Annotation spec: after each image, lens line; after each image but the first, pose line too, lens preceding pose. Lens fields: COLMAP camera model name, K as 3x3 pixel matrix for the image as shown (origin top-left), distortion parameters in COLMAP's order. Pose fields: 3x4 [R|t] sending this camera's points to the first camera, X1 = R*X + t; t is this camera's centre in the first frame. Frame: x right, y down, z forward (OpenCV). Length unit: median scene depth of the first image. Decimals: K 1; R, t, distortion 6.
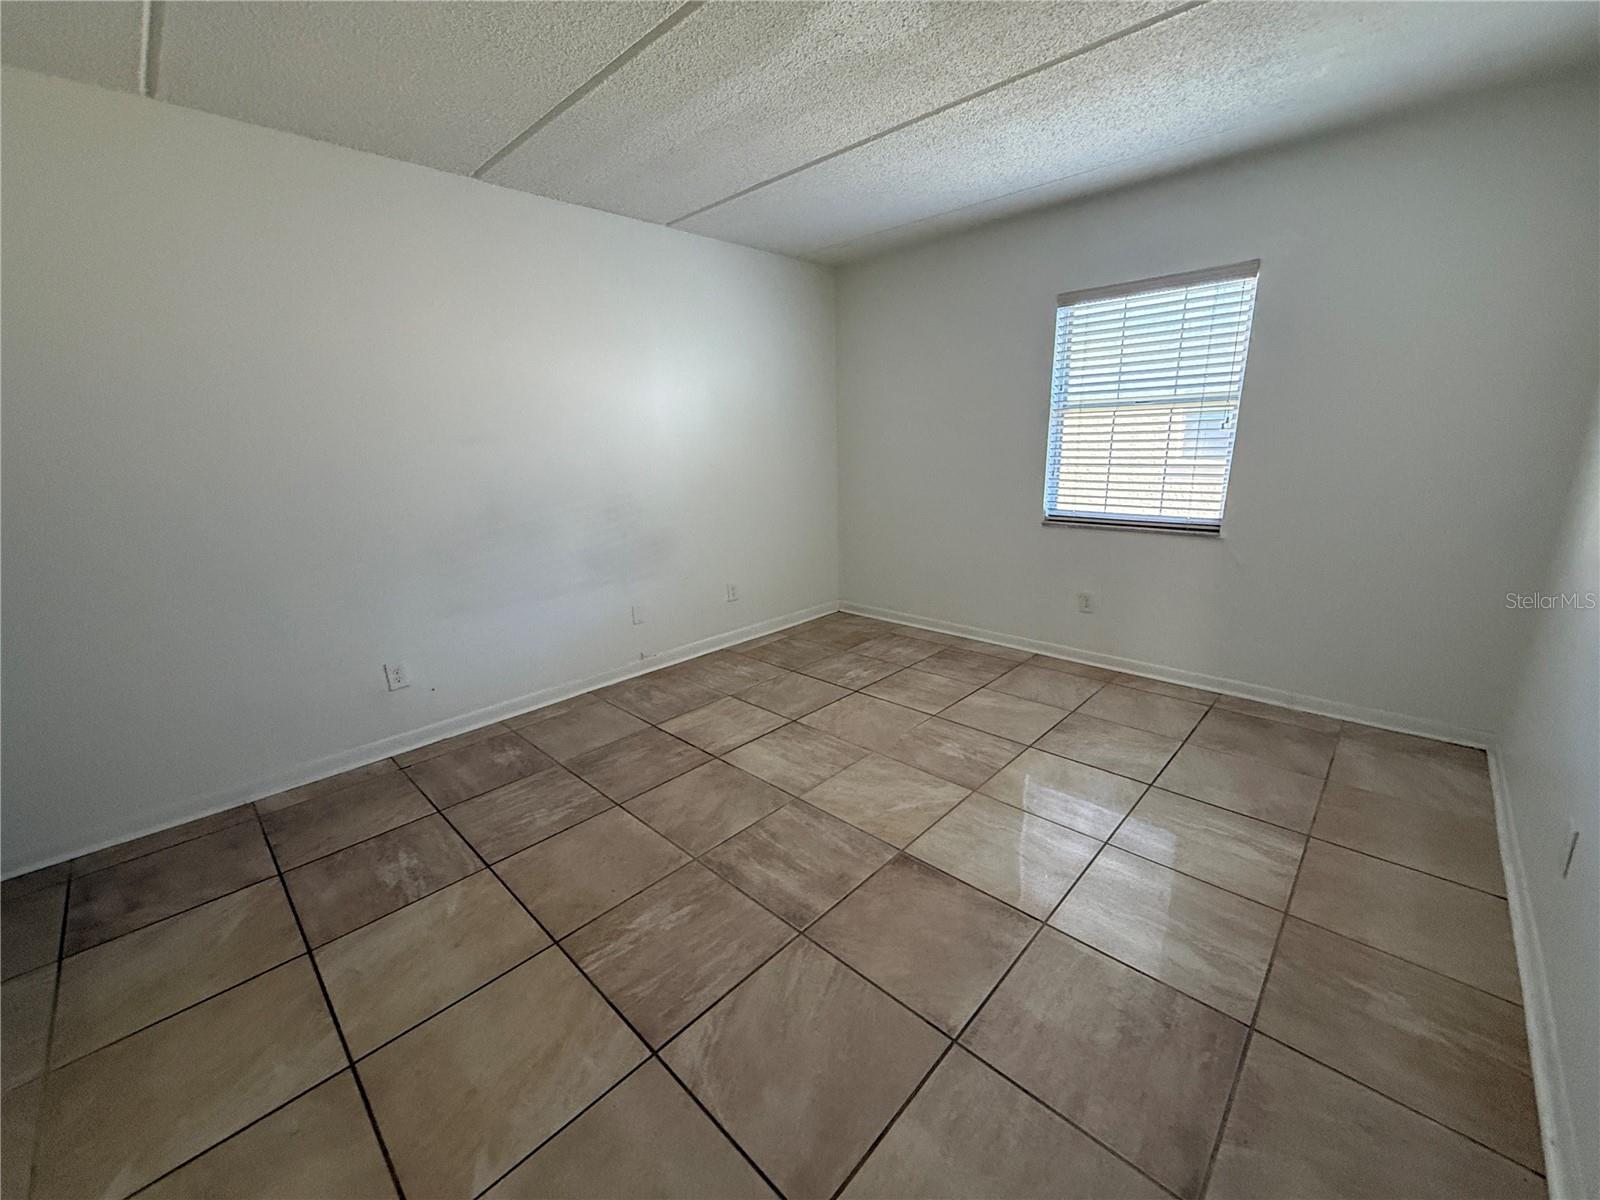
lens RADIAL K [[636.7, 0, 796.1], [0, 636.7, 602.2], [0, 0, 1]] dist [0.001554, -0.000245]
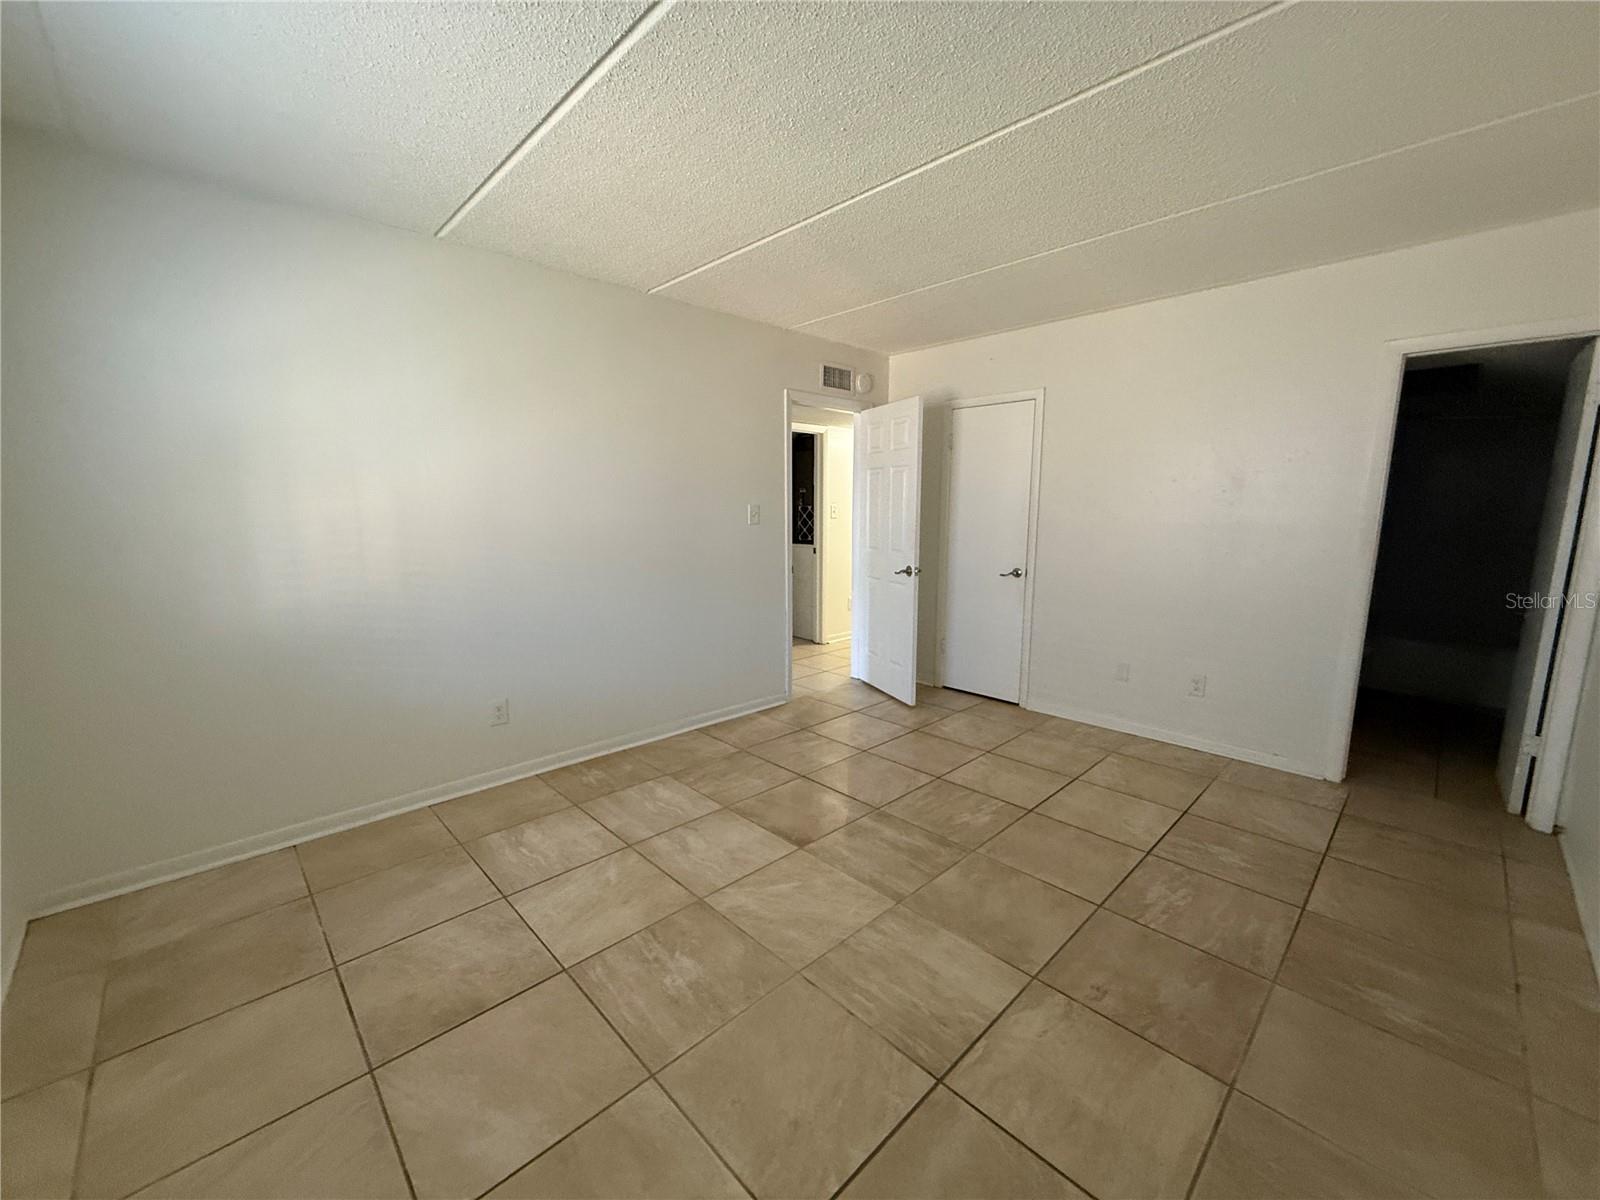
lens RADIAL K [[636.7, 0, 796.1], [0, 636.7, 602.2], [0, 0, 1]] dist [0.001554, -0.000245]
pose [[-0.998973, 0.020512, 0.040400, 0.085154], [0.034853, 0.917616, 0.395937, -0.370571], [-0.028950, 0.396938, -0.917389, 1.400684]]
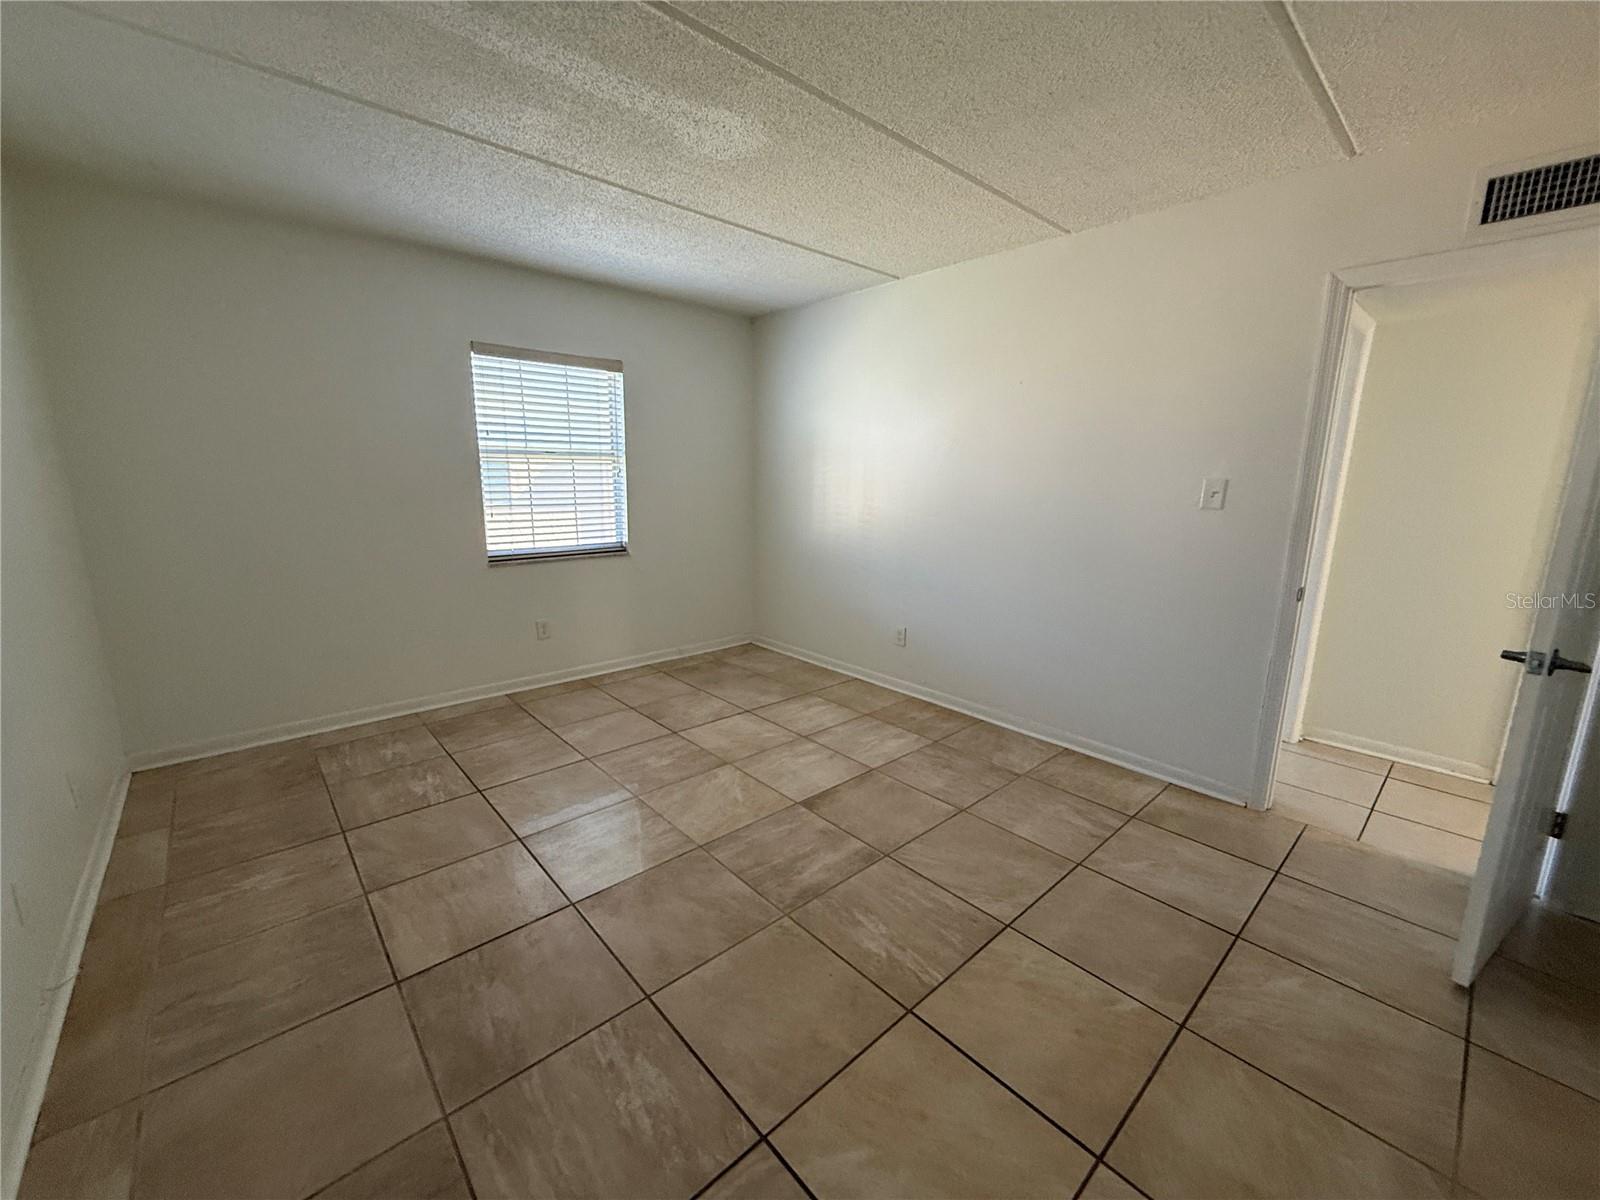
lens RADIAL K [[636.7, 0, 796.1], [0, 636.7, 602.2], [0, 0, 1]] dist [0.001554, -0.000245]
pose [[0.072090, -0.169901, 0.982821, -0.735664], [0.239584, 0.959484, 0.148293, -0.130686], [-0.968196, 0.224777, 0.109875, 0.567352]]
